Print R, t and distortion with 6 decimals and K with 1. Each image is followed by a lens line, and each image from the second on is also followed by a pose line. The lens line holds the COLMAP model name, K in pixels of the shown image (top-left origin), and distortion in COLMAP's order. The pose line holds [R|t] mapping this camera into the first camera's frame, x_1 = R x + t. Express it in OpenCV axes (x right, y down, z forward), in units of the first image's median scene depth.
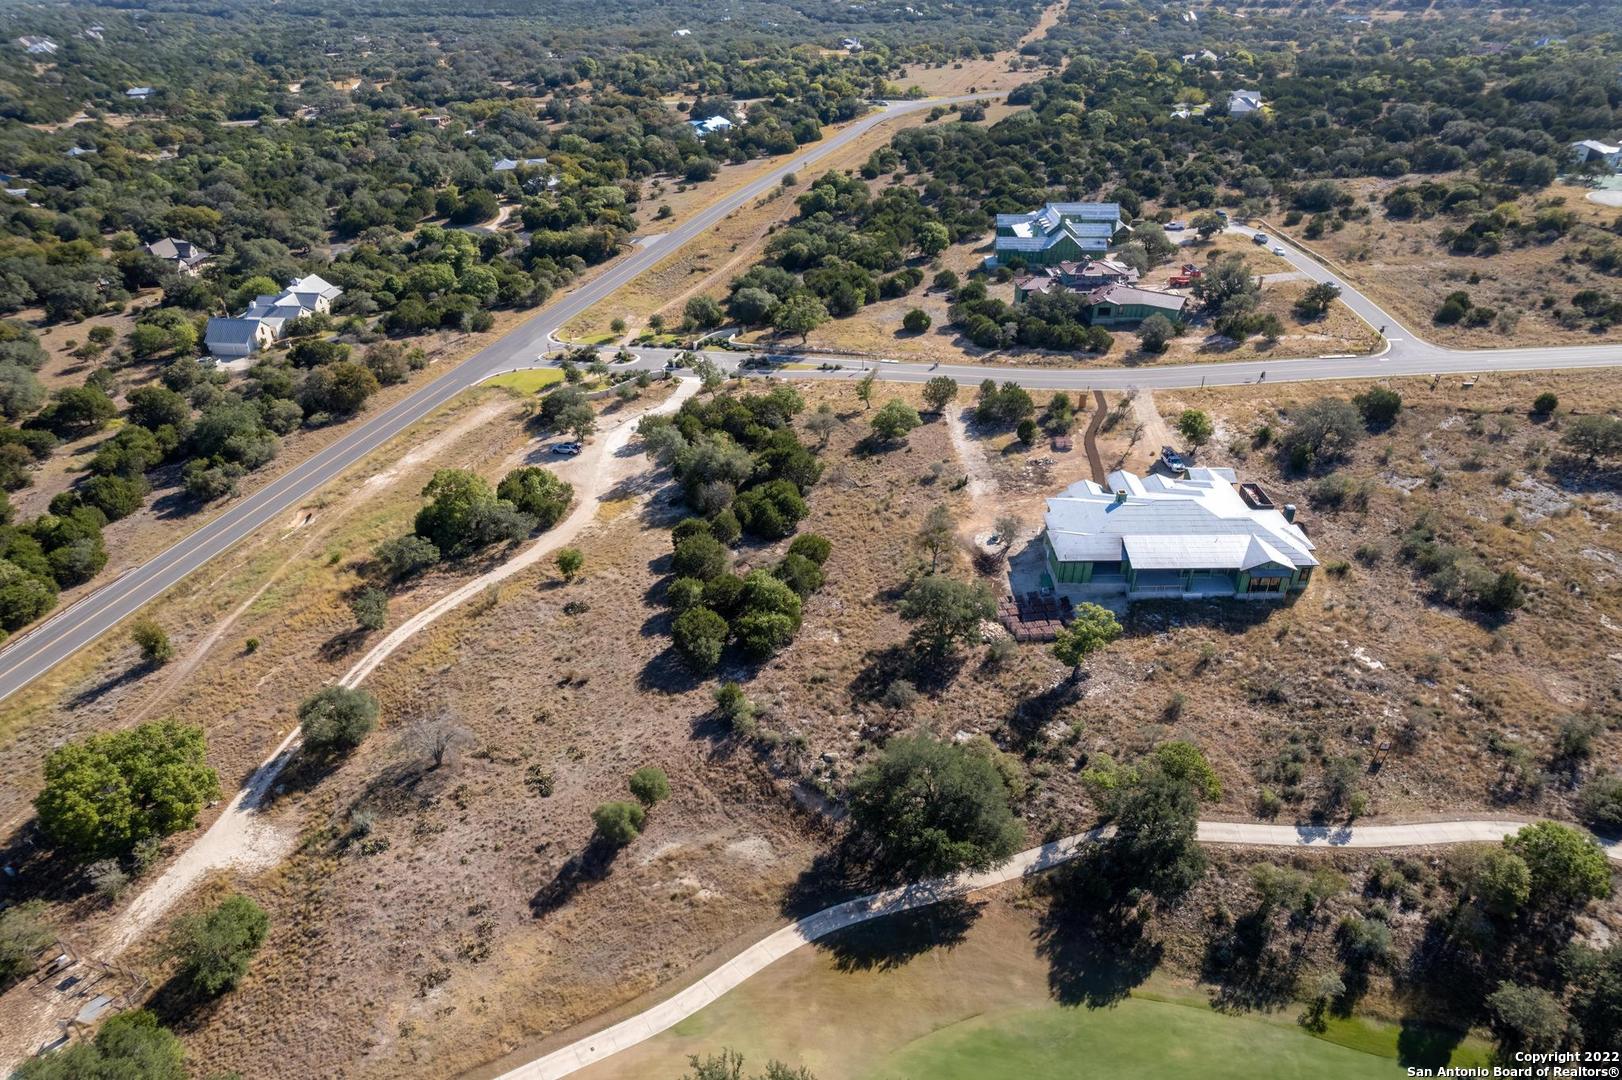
lens RADIAL K [[1041.6, 0, 806.8], [0, 1041.6, 544.9], [0, 0, 1]] dist [-0.088157, 0.083513]
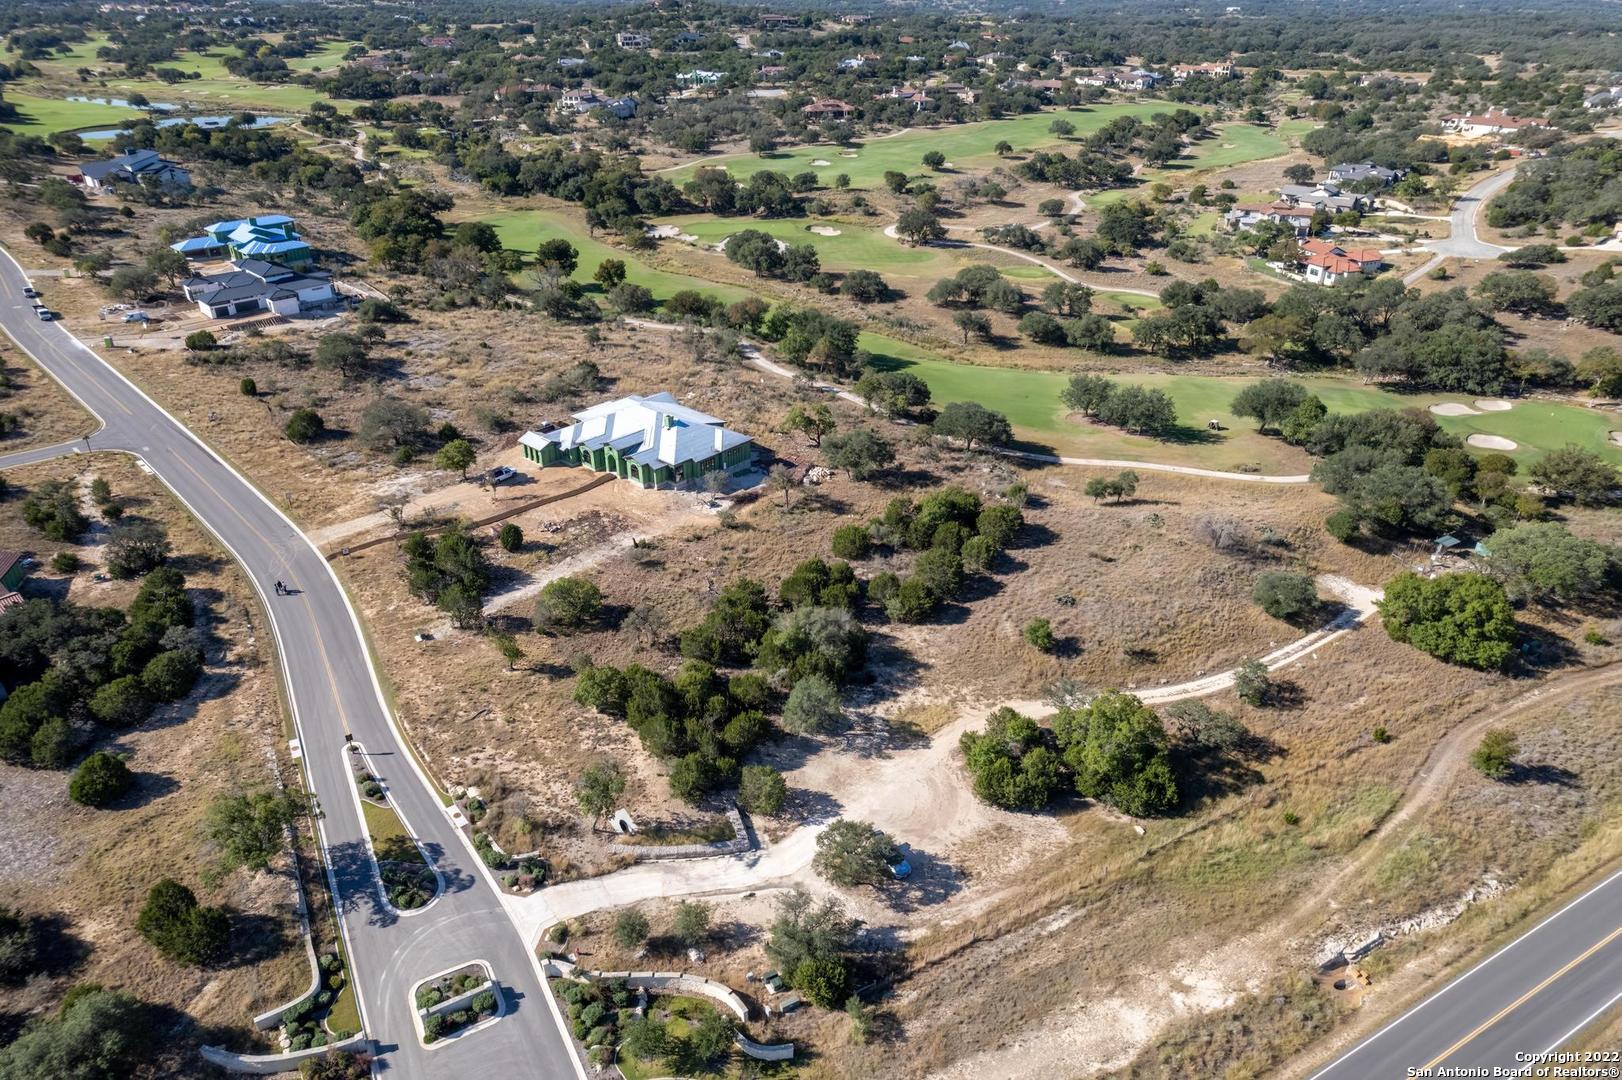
lens RADIAL K [[1041.6, 0, 806.8], [0, 1041.6, 544.9], [0, 0, 1]] dist [-0.088157, 0.083513]
pose [[-0.725458, -0.320286, 0.609202, -0.593655], [0.361839, 0.575454, 0.733433, -0.764305], [-0.585476, 0.752509, -0.301576, 1.281617]]
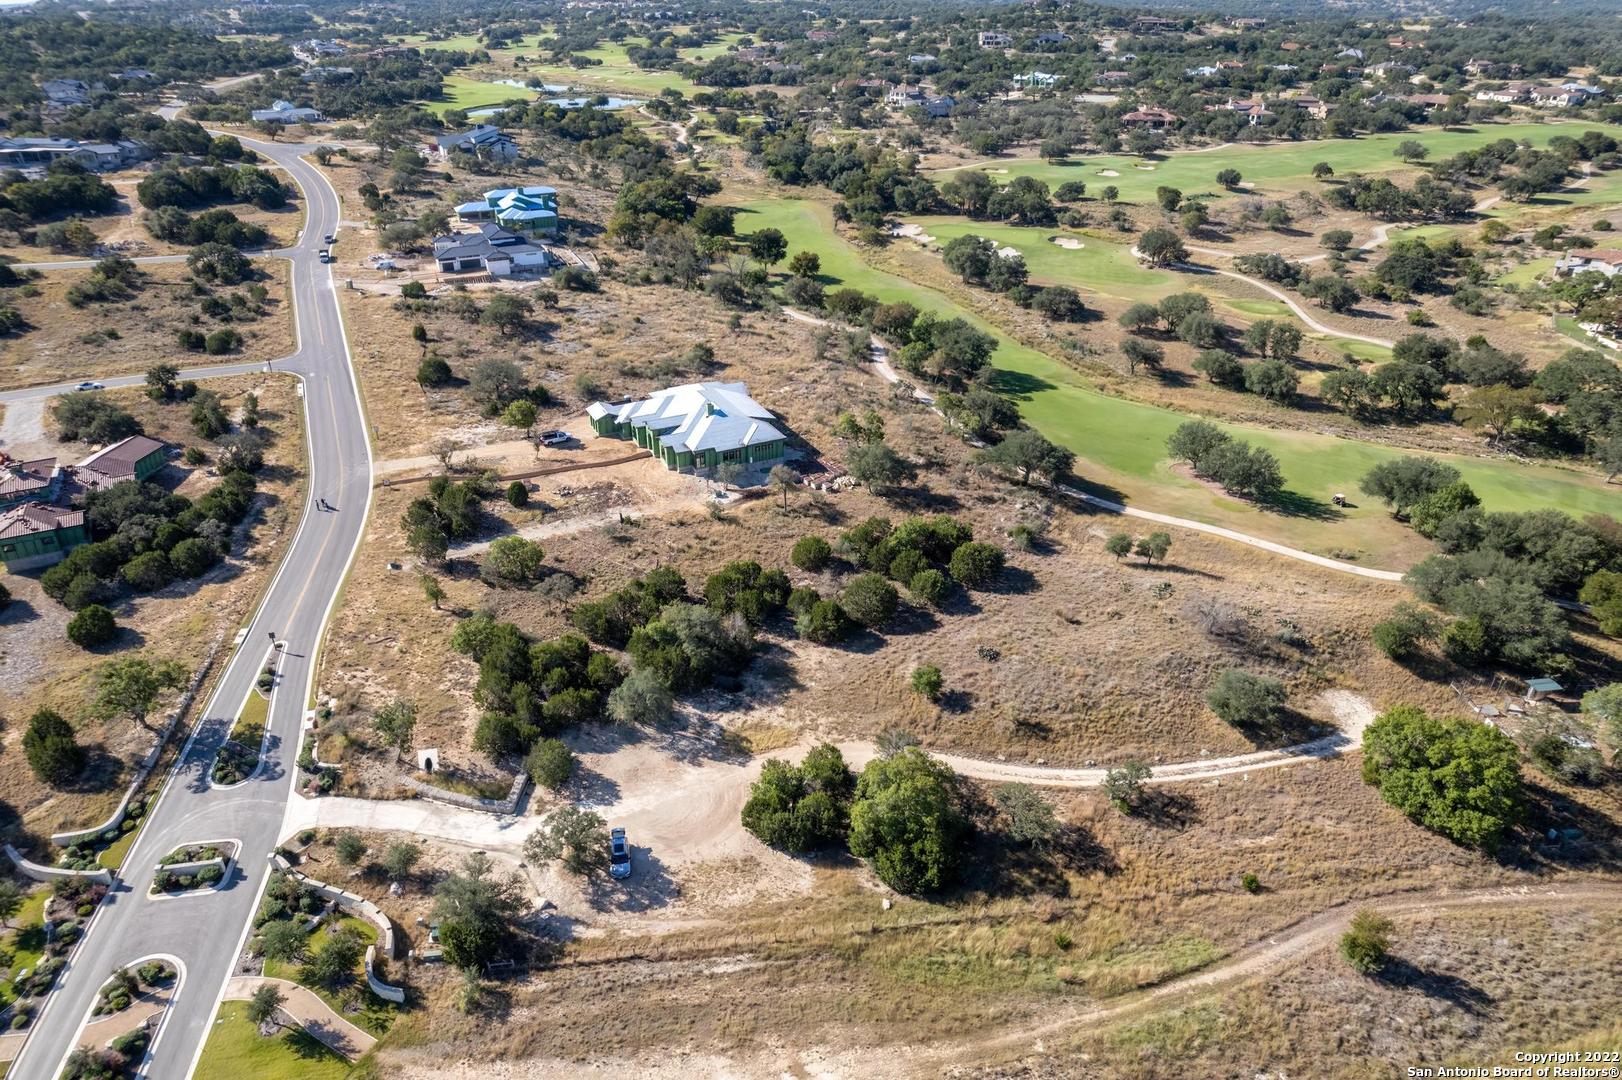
lens RADIAL K [[1041.6, 0, 806.8], [0, 1041.6, 544.9], [0, 0, 1]] dist [-0.088157, 0.083513]
pose [[-0.427805, -0.423634, 0.798446, -0.800457], [0.471736, 0.648865, 0.597025, -0.606141], [-0.771004, 0.632067, -0.077744, 1.020590]]
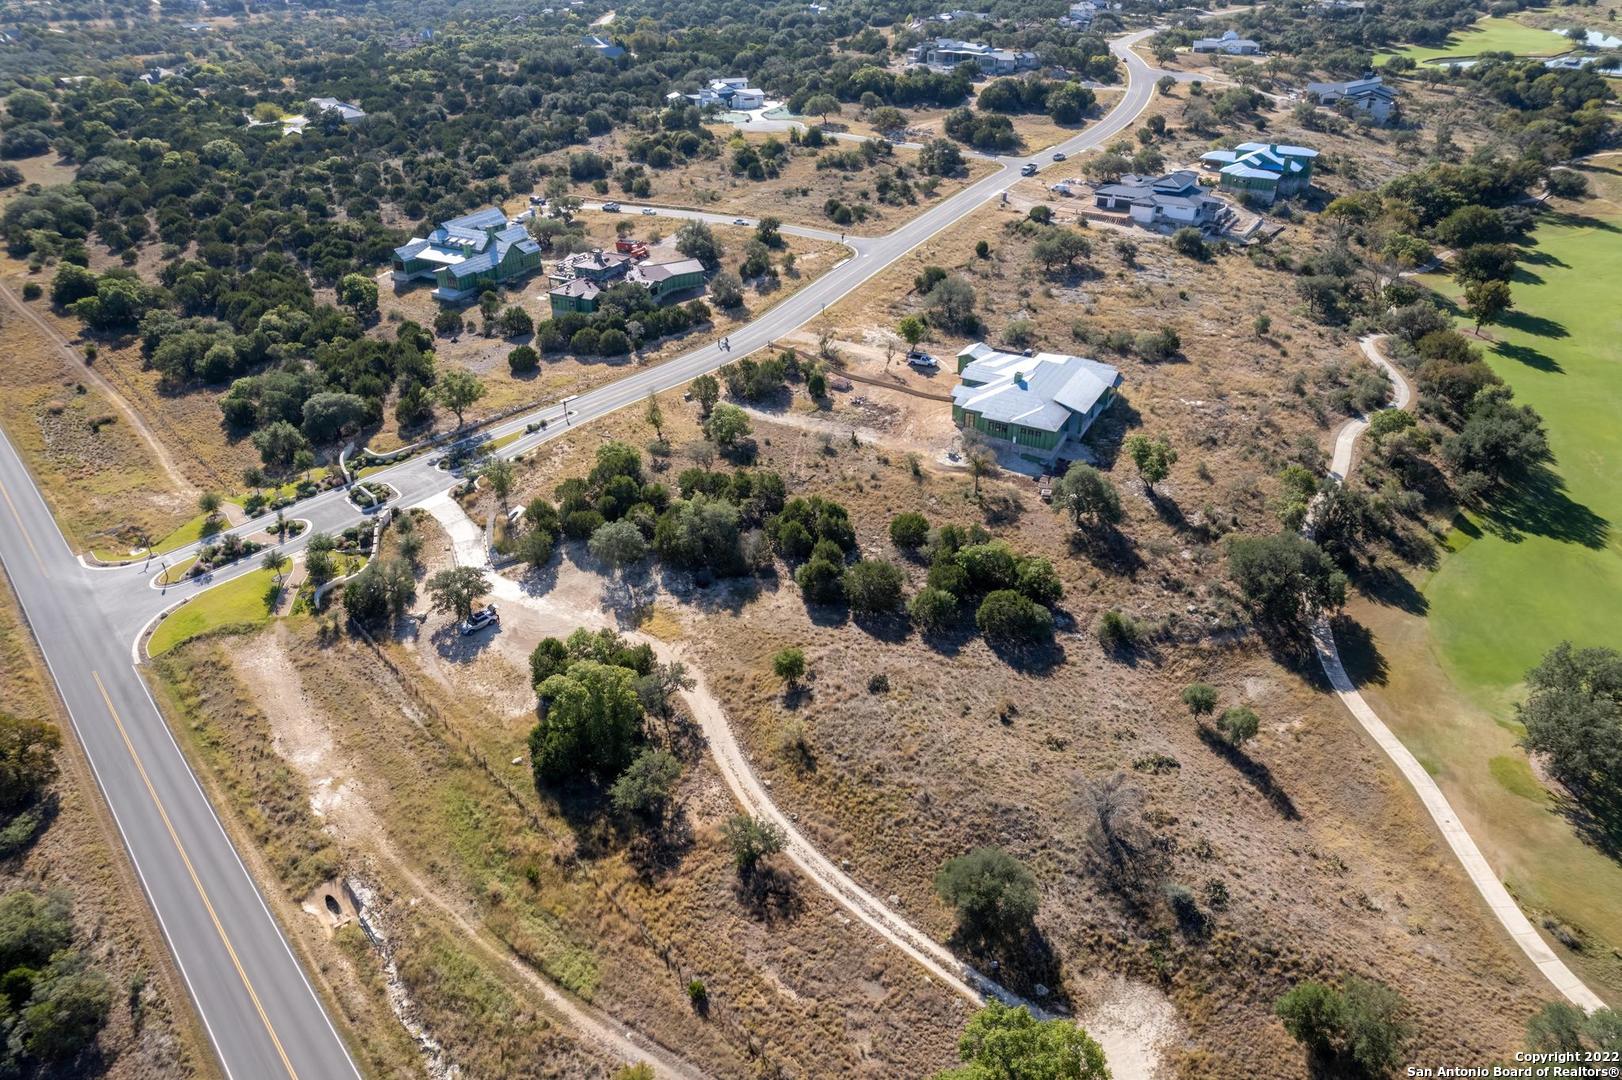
lens RADIAL K [[1041.6, 0, 806.8], [0, 1041.6, 544.9], [0, 0, 1]] dist [-0.088157, 0.083513]
pose [[0.500460, -0.446335, 0.741839, -0.770839], [0.450382, 0.866012, 0.217208, -0.235562], [-0.739389, 0.225407, 0.634426, 0.402685]]
